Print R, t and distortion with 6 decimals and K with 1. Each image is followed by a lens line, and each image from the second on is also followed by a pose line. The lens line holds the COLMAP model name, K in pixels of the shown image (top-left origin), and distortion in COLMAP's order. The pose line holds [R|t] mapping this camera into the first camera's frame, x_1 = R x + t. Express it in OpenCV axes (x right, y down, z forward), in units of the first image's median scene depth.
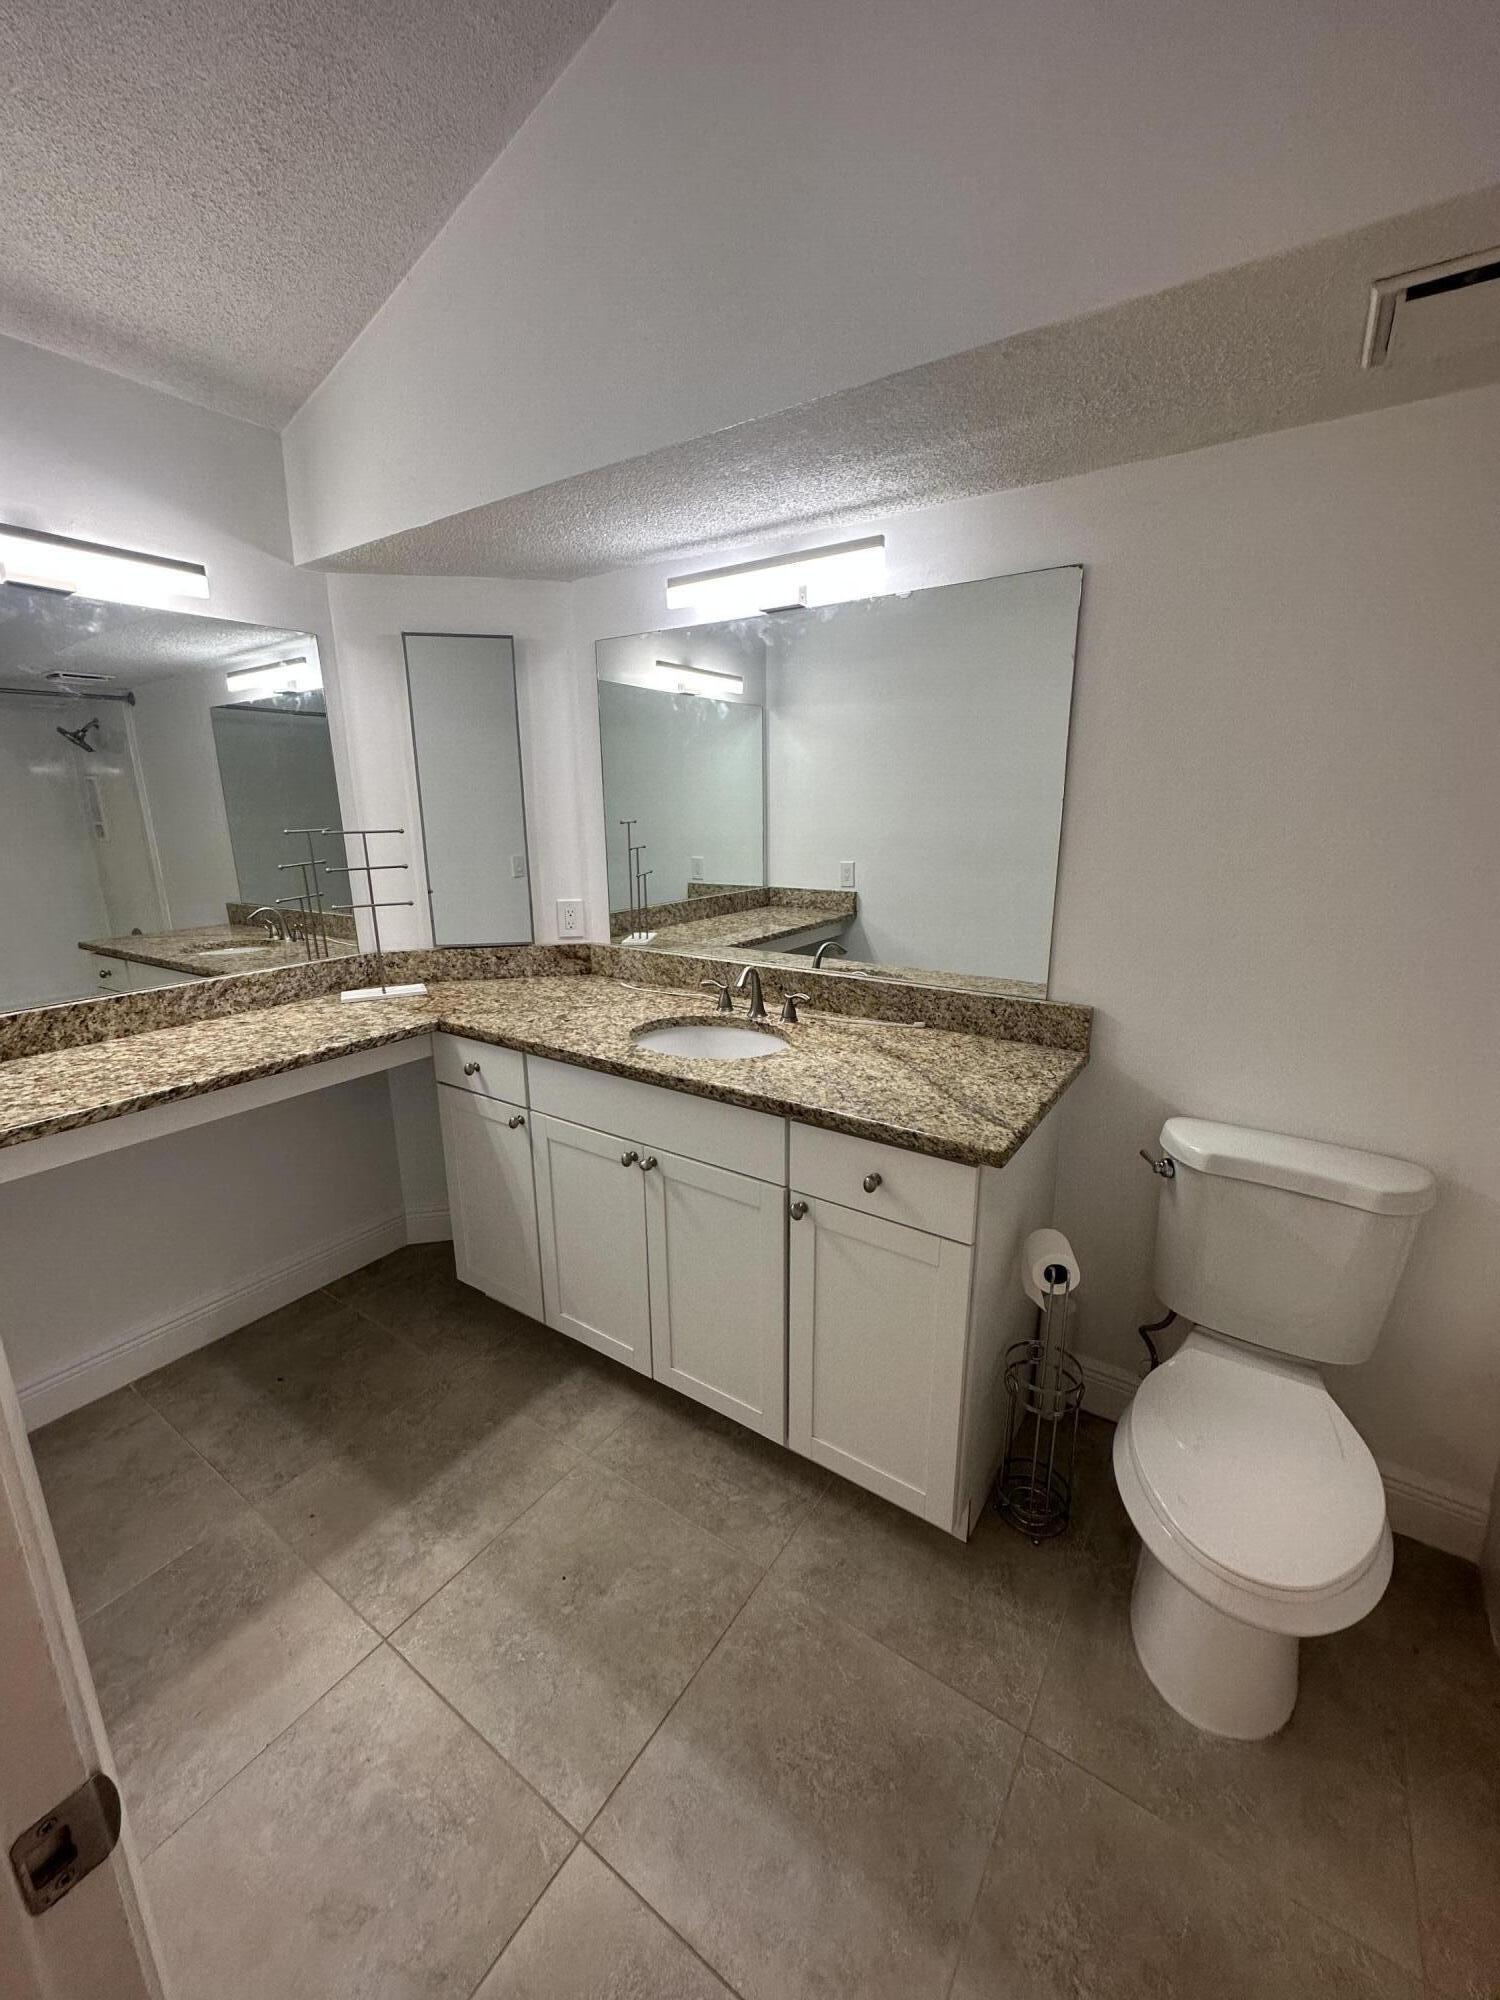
lens RADIAL K [[796.7, 0, 749.8], [0, 796.7, 998.6], [0, 0, 1]] dist [-0.002141, 0.001316]
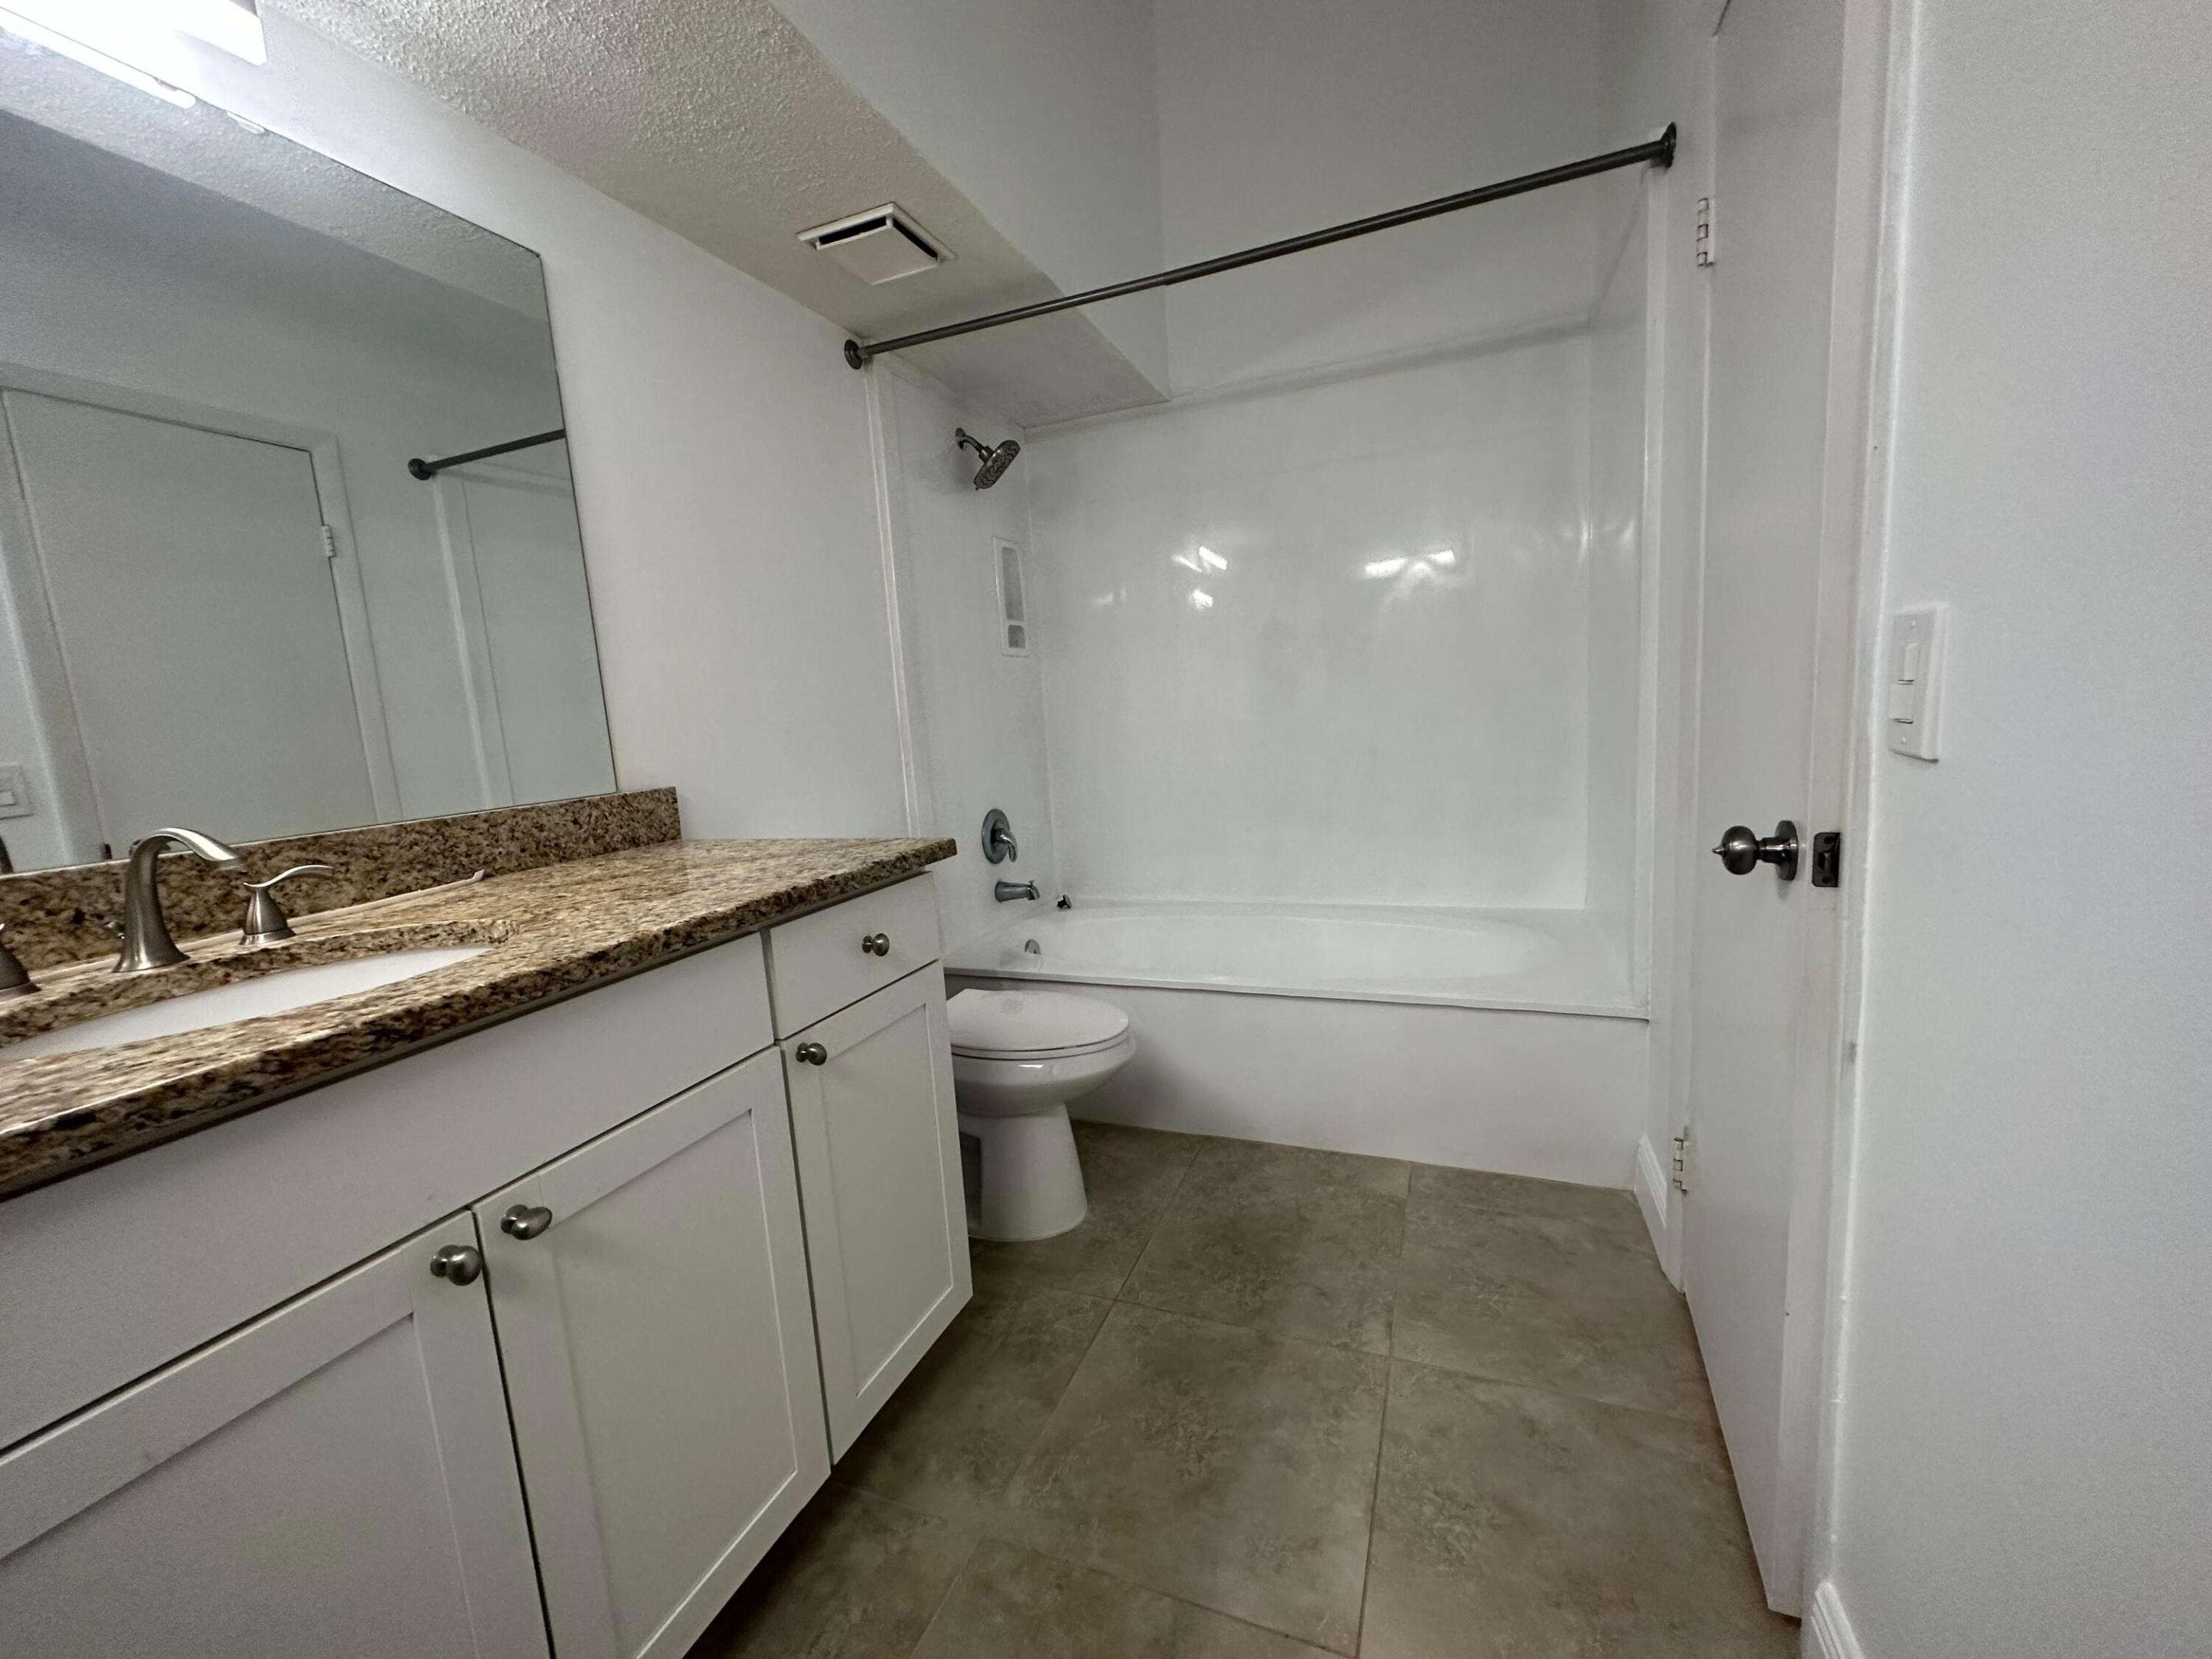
lens RADIAL K [[881.1, 0, 1106.7], [0, 881.1, 828.5], [0, 0, 1]] dist [-0.002141, 0.001316]
pose [[-0.217144, -0.112874, 0.969592, -0.688021], [0.302570, 0.936587, 0.176793, 0.032042], [-0.928062, 0.331759, -0.169222, 0.828464]]
